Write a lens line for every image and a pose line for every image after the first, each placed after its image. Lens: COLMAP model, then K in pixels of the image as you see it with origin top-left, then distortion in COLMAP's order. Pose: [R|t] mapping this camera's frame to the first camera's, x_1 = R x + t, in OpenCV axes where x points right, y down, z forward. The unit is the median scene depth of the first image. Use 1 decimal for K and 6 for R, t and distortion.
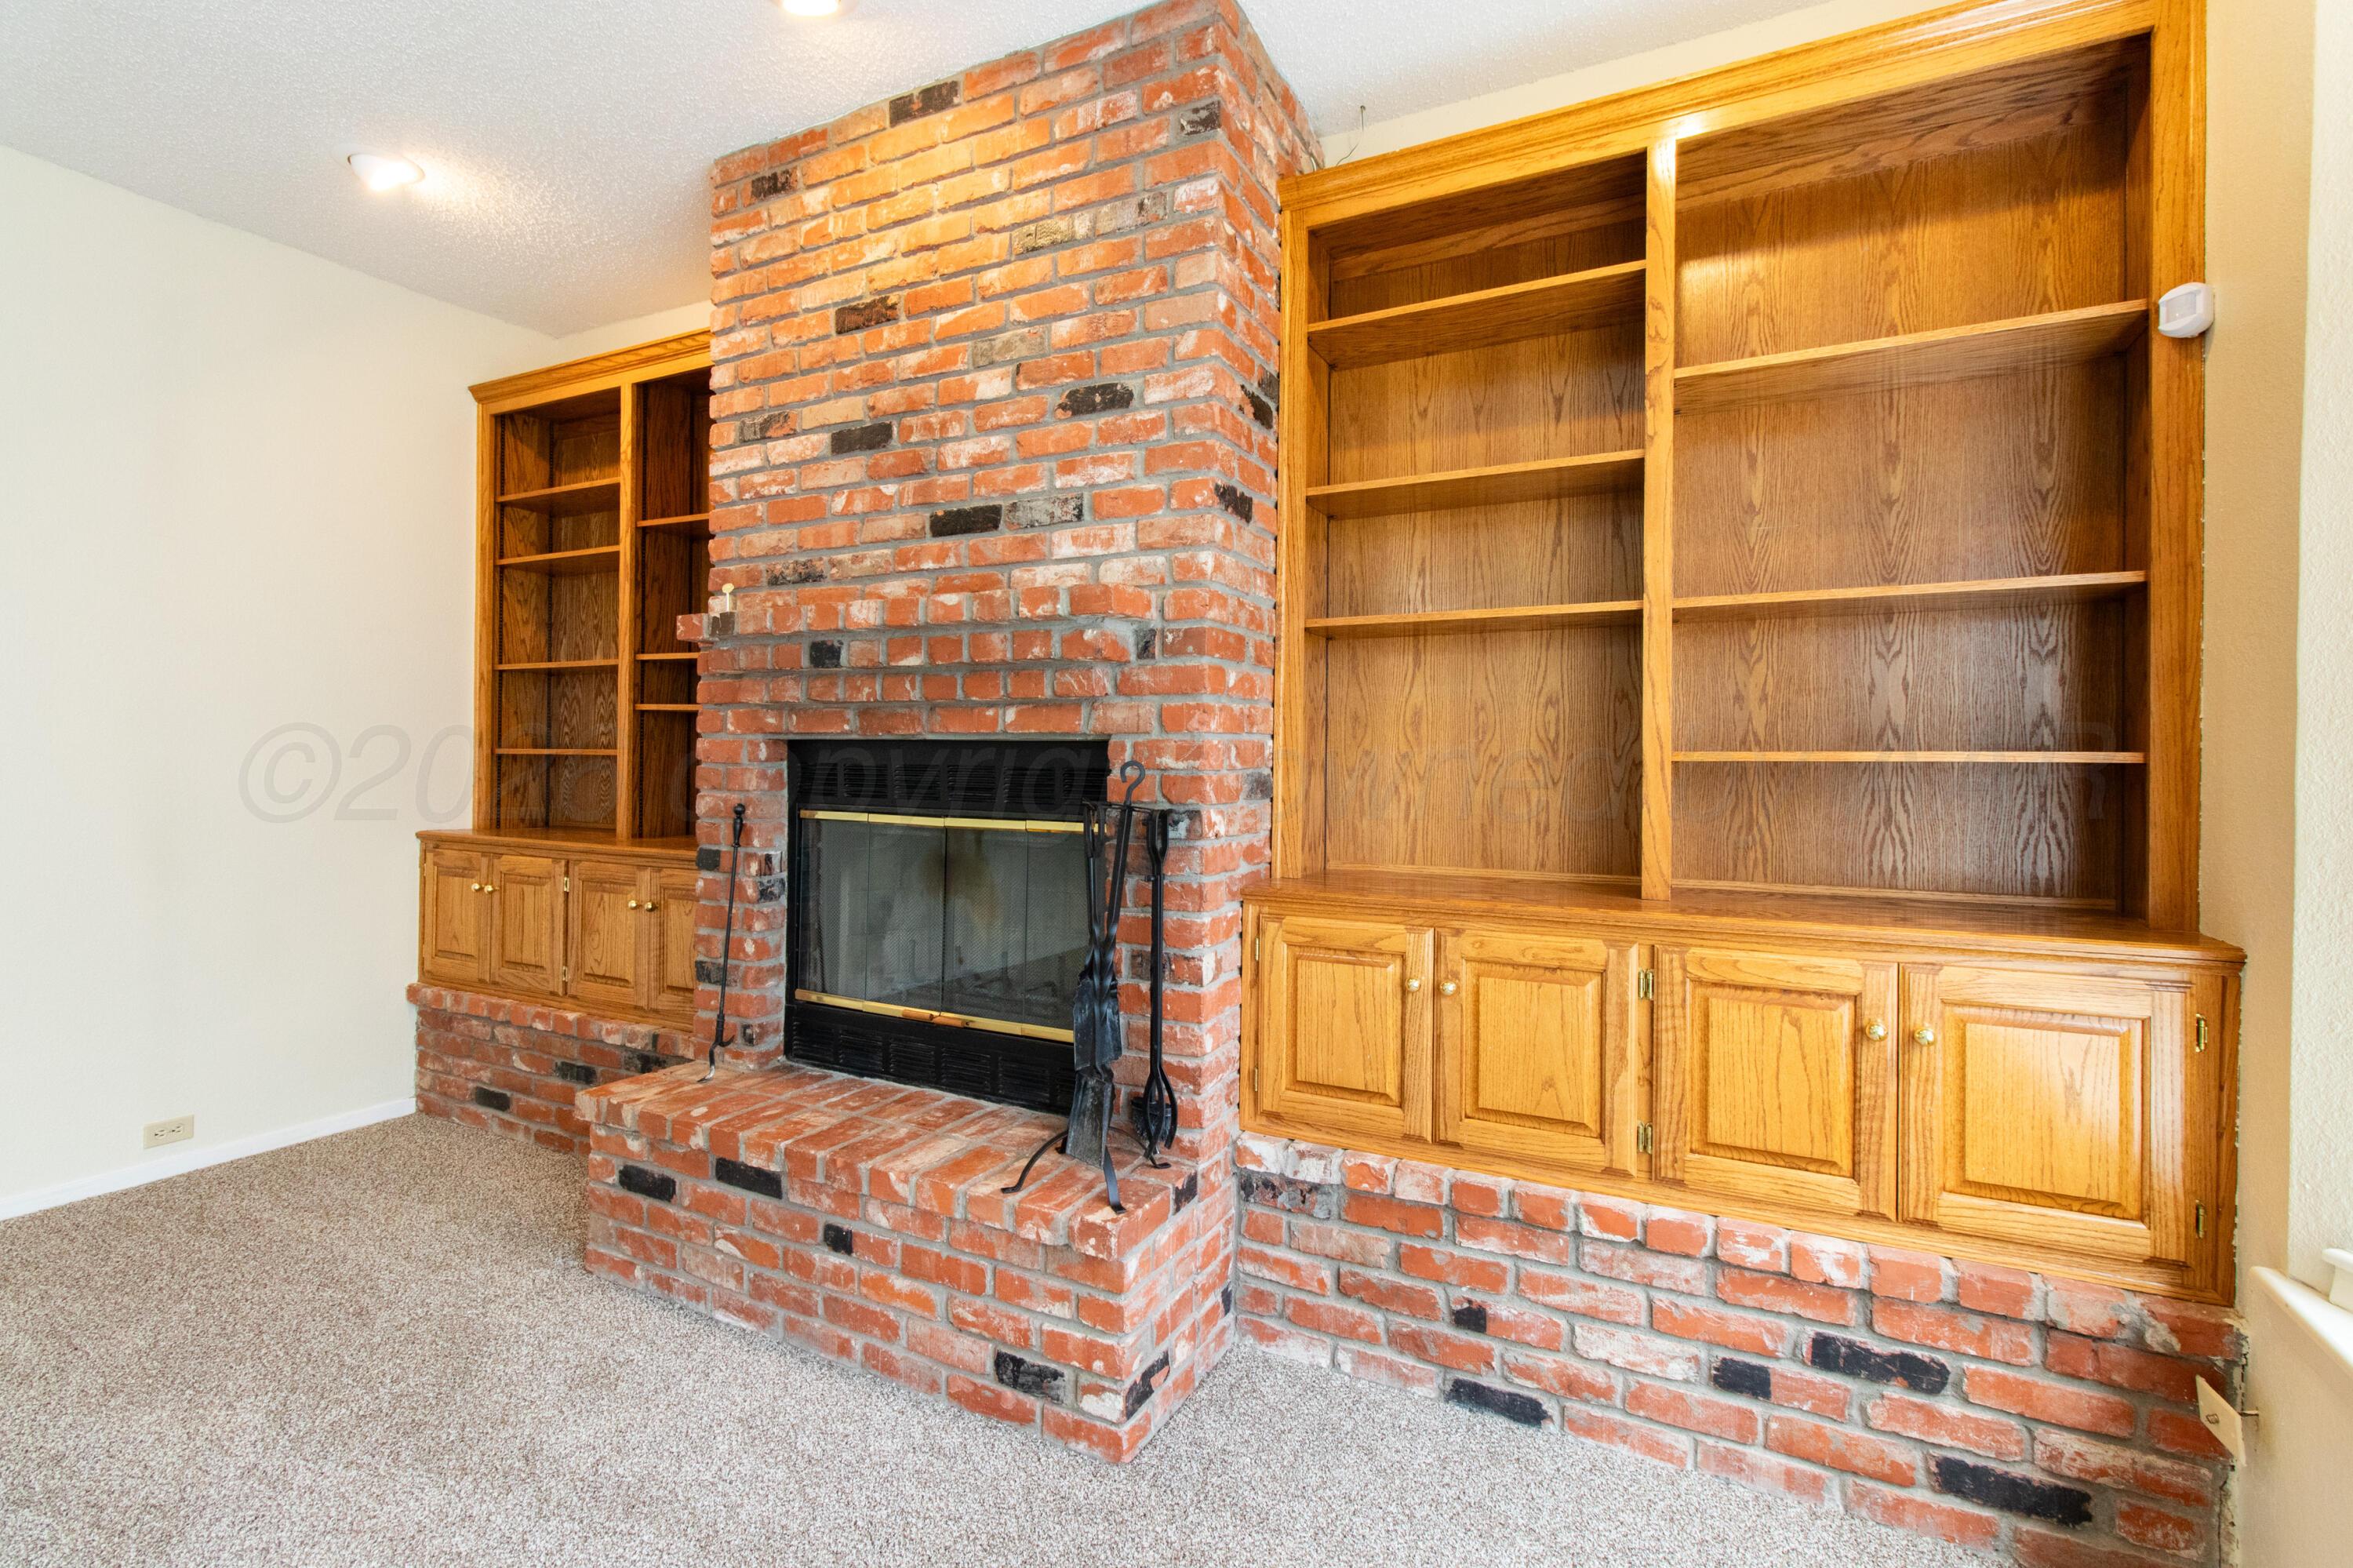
lens RADIAL K [[1107.3, 0, 1188.6], [0, 1107.3, 758.1], [0, 0, 1]] dist [-0.001236, 0.002757]
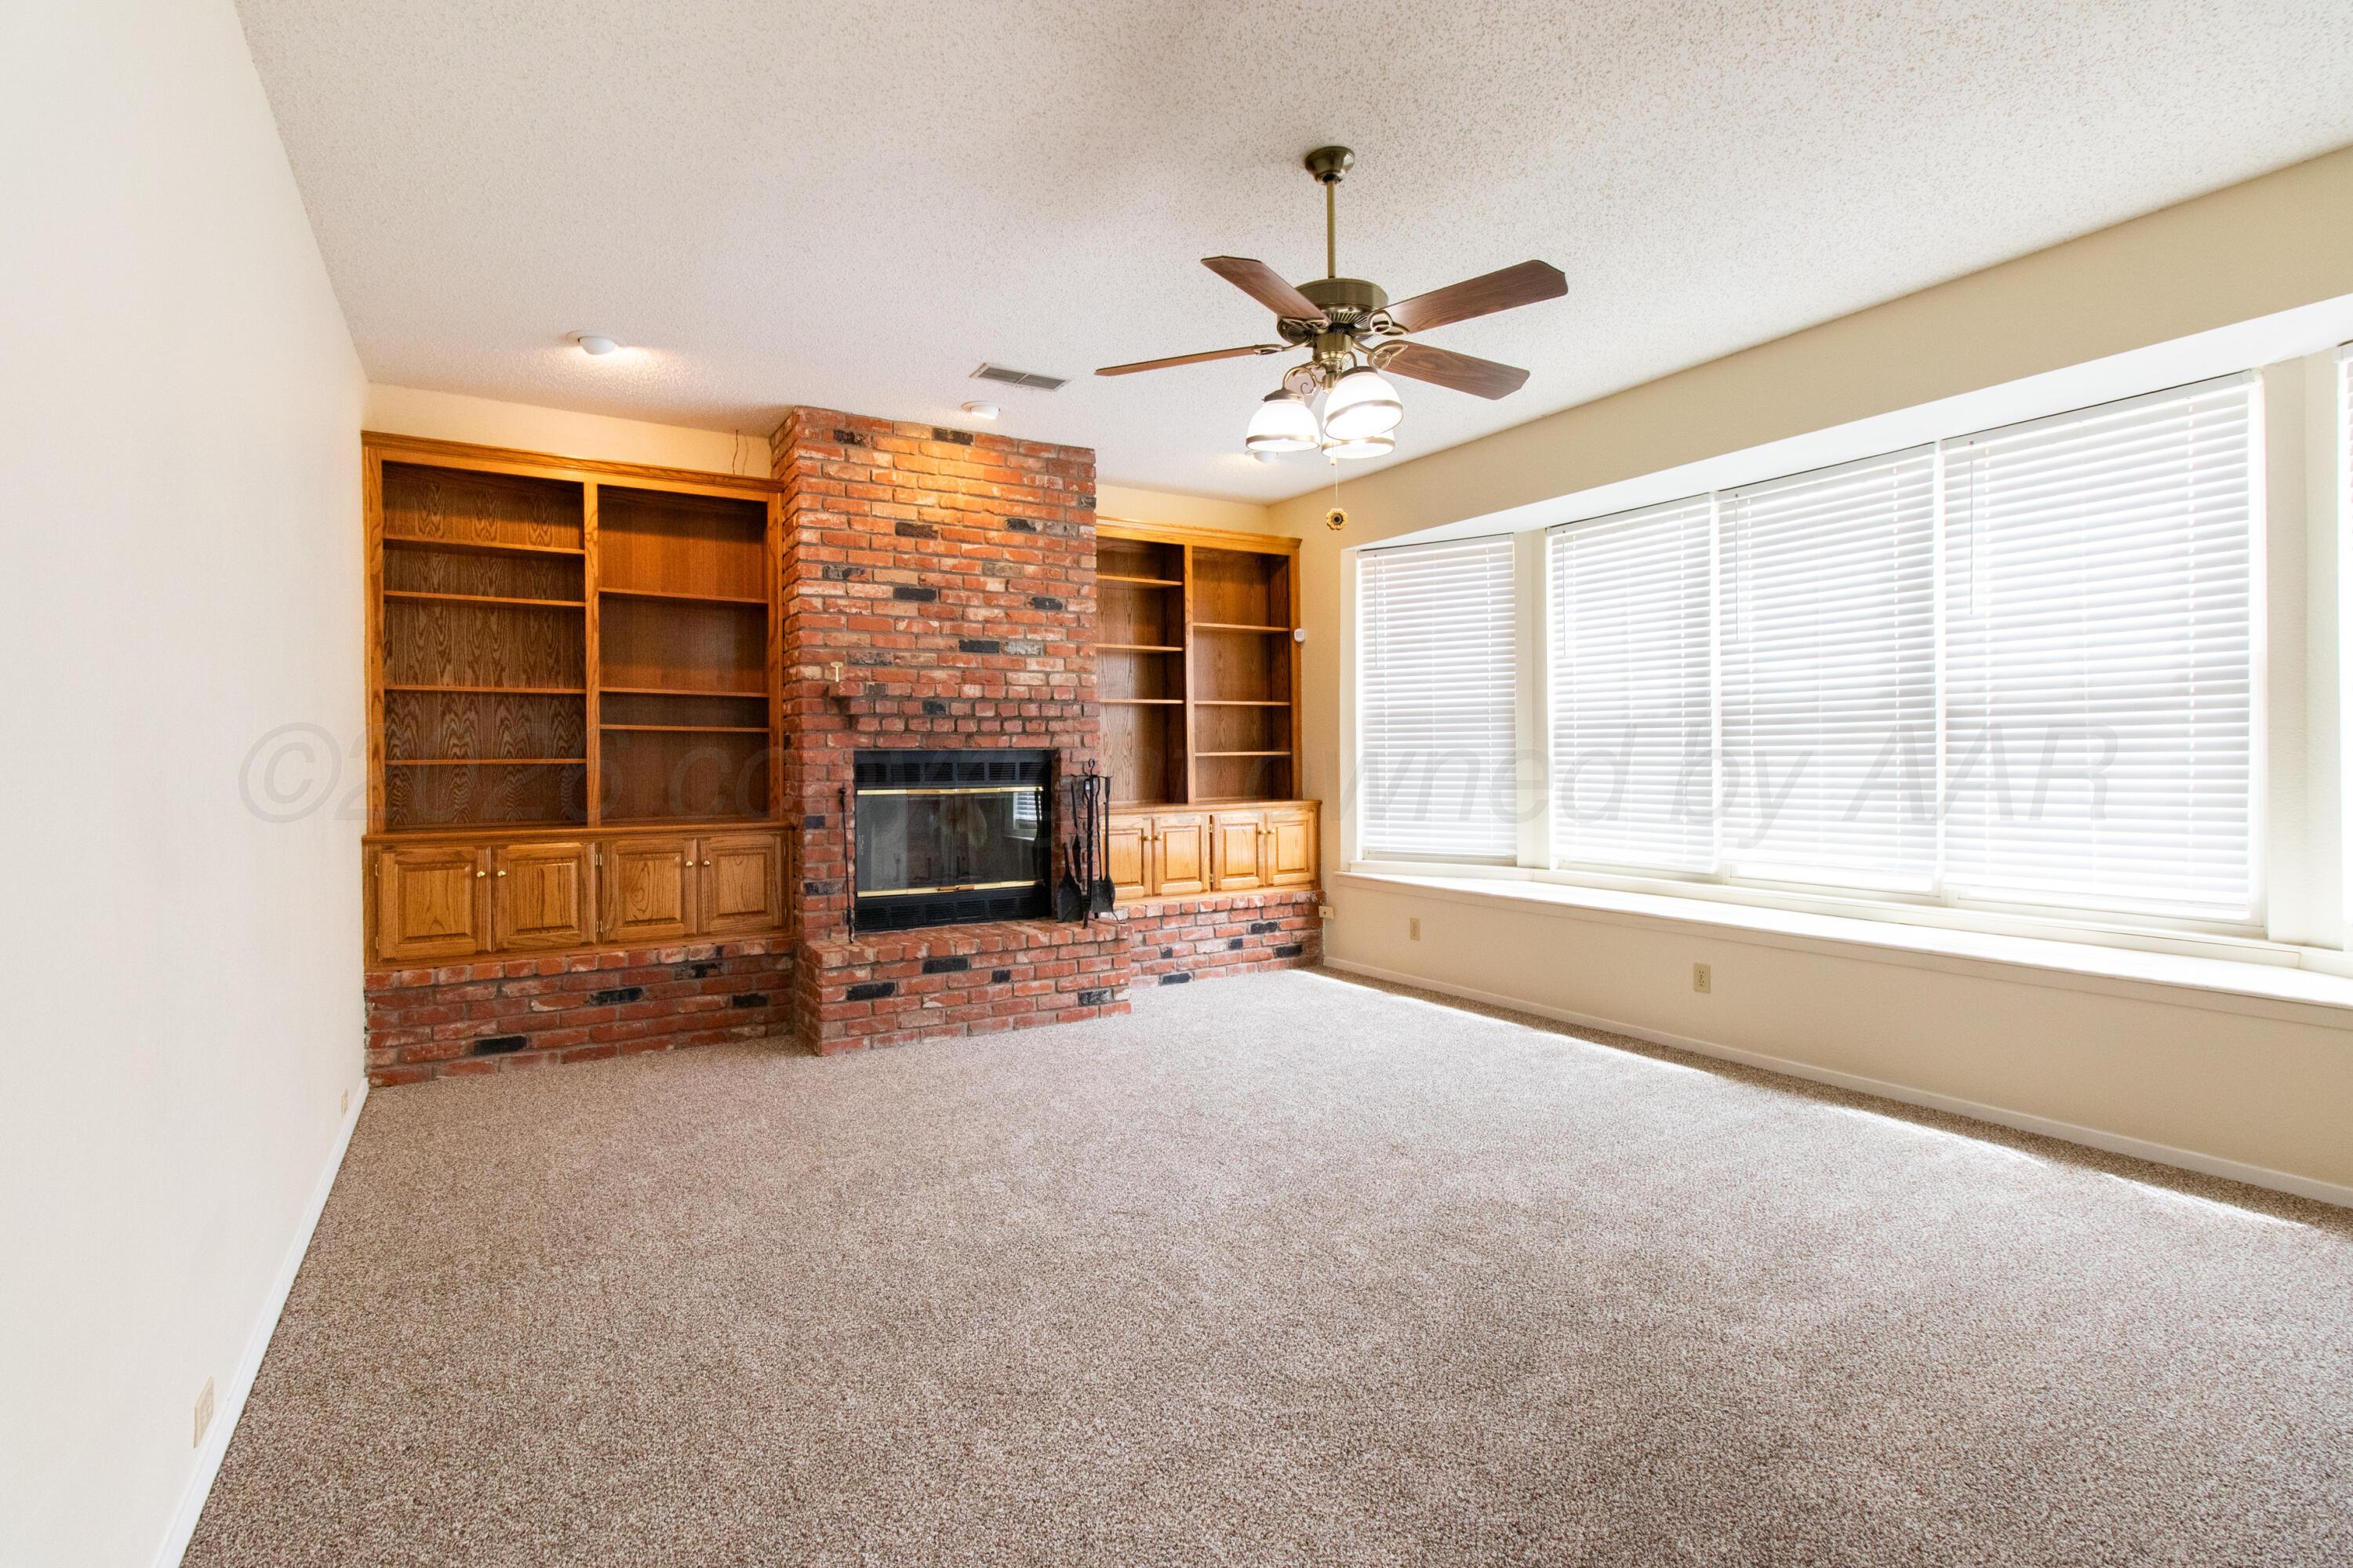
lens RADIAL K [[1107.3, 0, 1176.2], [0, 1107.3, 765.2], [0, 0, 1]] dist [-0.001236, 0.002757]
pose [[0.500579, -0.018298, 0.865498, -1.865074], [0.014616, 0.999813, 0.012684, -0.010326], [-0.865568, 0.006300, 0.500753, -0.379013]]
